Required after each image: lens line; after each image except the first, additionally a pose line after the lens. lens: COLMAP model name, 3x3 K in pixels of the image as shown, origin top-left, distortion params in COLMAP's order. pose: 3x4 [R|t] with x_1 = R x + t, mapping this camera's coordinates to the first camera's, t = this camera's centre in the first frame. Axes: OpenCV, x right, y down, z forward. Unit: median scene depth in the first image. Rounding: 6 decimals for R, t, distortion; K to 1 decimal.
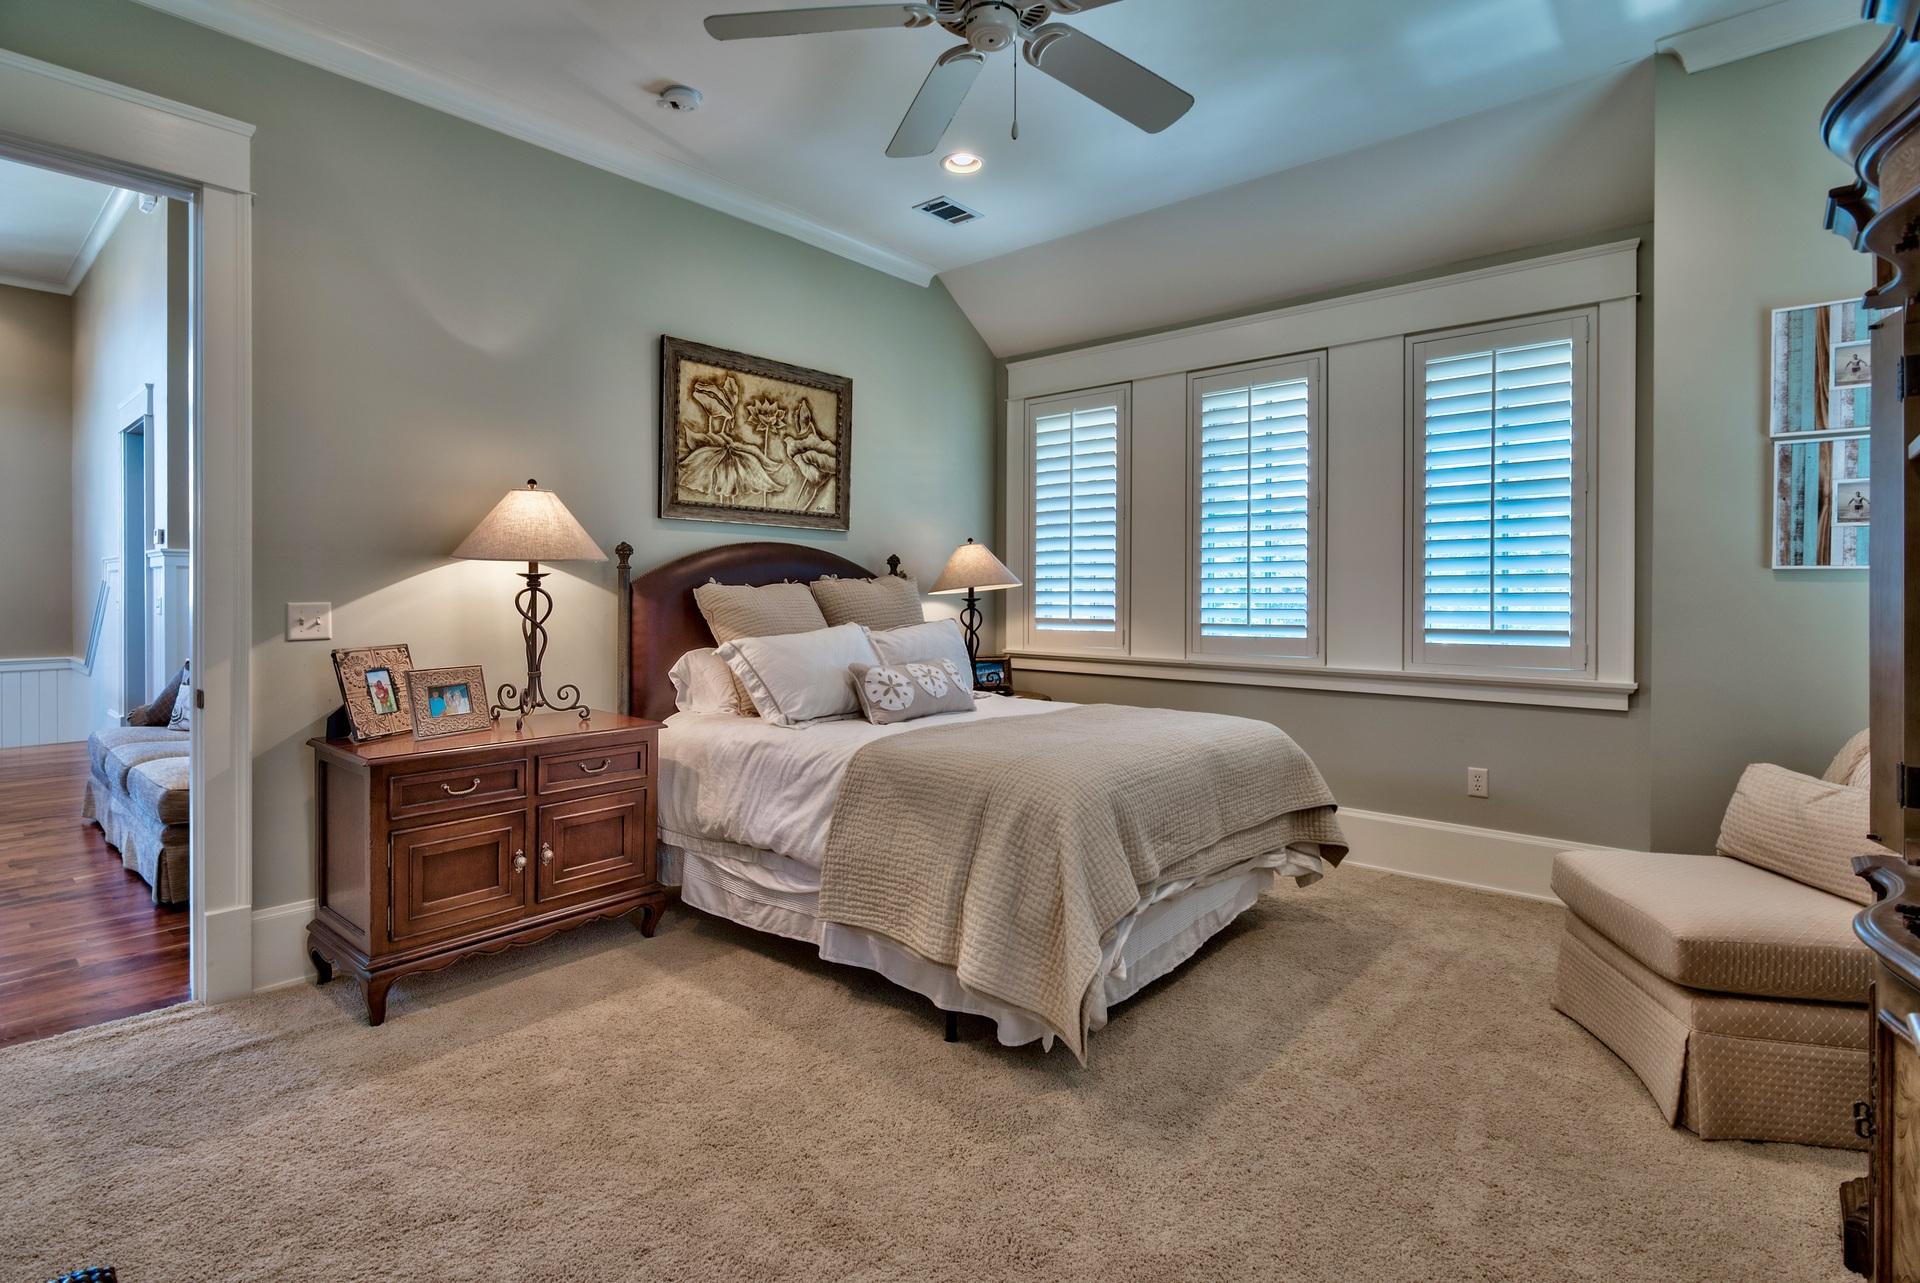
lens RADIAL K [[932.7, 0, 957.8], [0, 932.7, 595.4], [0, 0, 1]] dist [-0.018289, -0.000330]
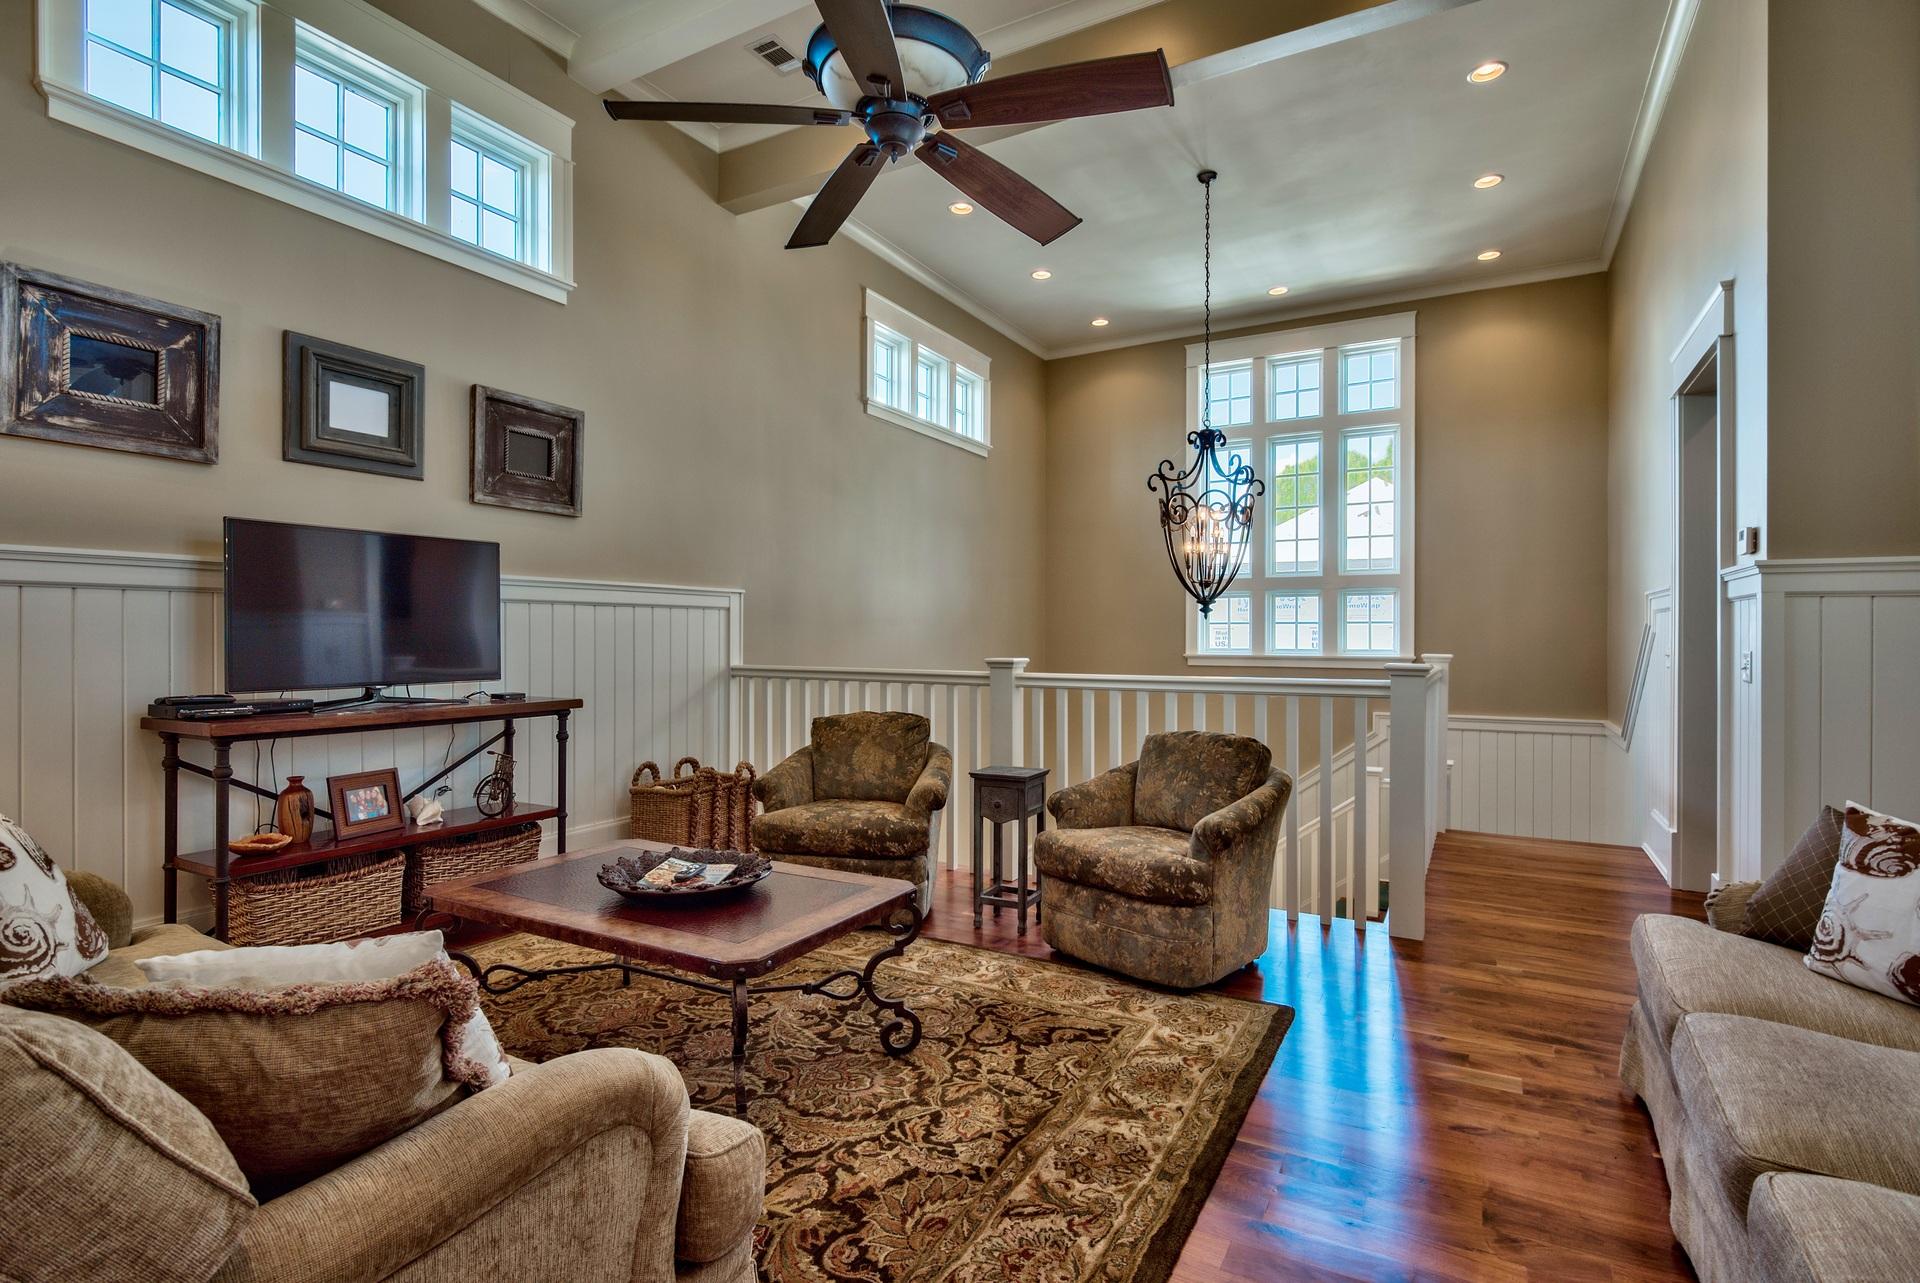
lens RADIAL K [[934.1, 0, 946.5], [0, 934.1, 640.4], [0, 0, 1]] dist [-0.003474, -0.000510]
pose [[0.183106, 0.004032, -0.983085, -0.406401], [-0.006660, 0.999974, 0.002861, -0.003087], [0.983071, 0.006023, 0.183128, 0.424566]]
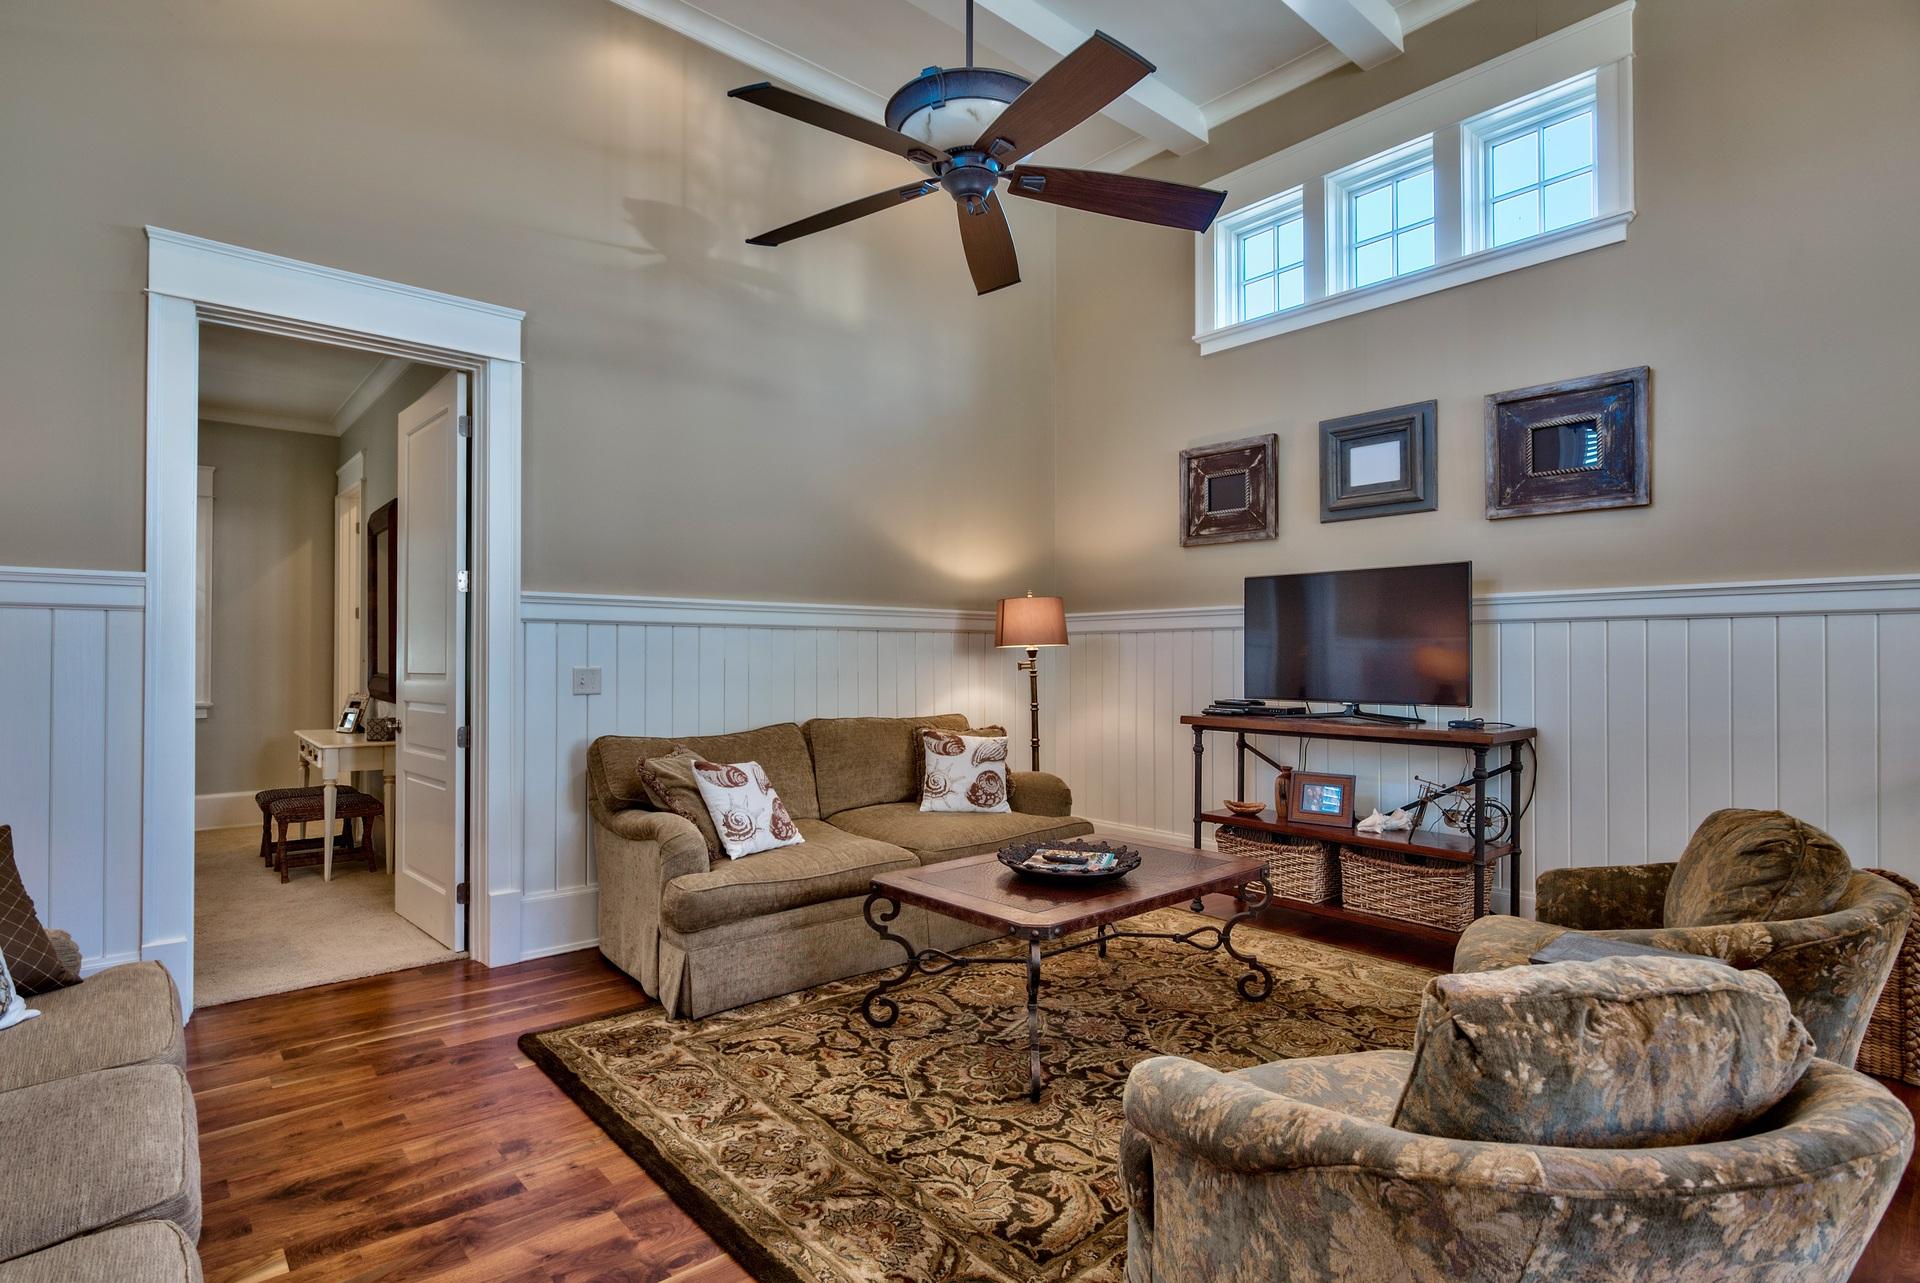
lens RADIAL K [[934.1, 0, 946.5], [0, 934.1, 640.4], [0, 0, 1]] dist [-0.003474, -0.000510]
pose [[-0.988648, -0.001831, 0.150240, -1.177152], [-0.003982, 0.999894, -0.014017, -0.006398], [-0.150198, -0.014457, -0.988550, 1.229478]]
